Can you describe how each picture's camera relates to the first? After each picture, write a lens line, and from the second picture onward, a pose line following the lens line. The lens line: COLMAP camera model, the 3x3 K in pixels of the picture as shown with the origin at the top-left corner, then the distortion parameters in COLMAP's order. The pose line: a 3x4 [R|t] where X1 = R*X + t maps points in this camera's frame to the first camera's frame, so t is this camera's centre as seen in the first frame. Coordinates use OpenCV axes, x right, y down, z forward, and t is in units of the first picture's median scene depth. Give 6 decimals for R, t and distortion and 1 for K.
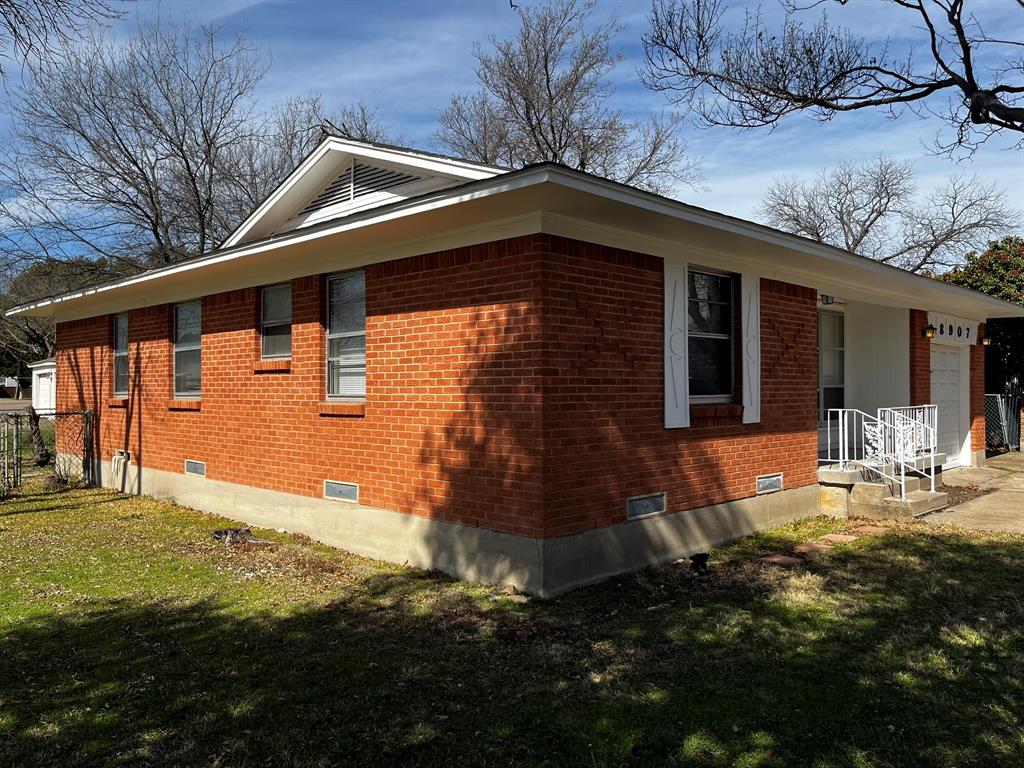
lens RADIAL K [[781.6, 0, 519.2], [0, 781.6, 382.3], [0, 0, 1]] dist [0.080497, -0.107342]
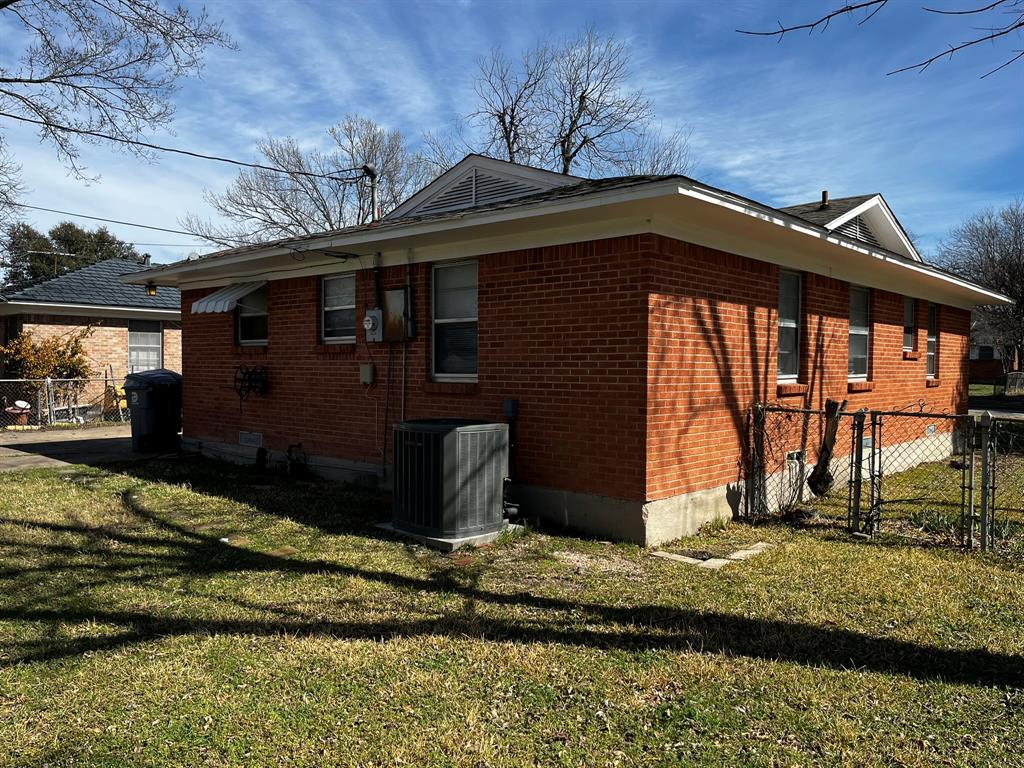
lens RADIAL K [[776.1, 0, 514.0], [0, 776.1, 382.2], [0, 0, 1]] dist [0.036855, -0.042127]
pose [[-0.049090, -0.015898, 0.998668, -1.273636], [-0.009197, 0.999838, 0.015464, 0.009930], [-0.998752, -0.008426, -0.049228, 1.344998]]
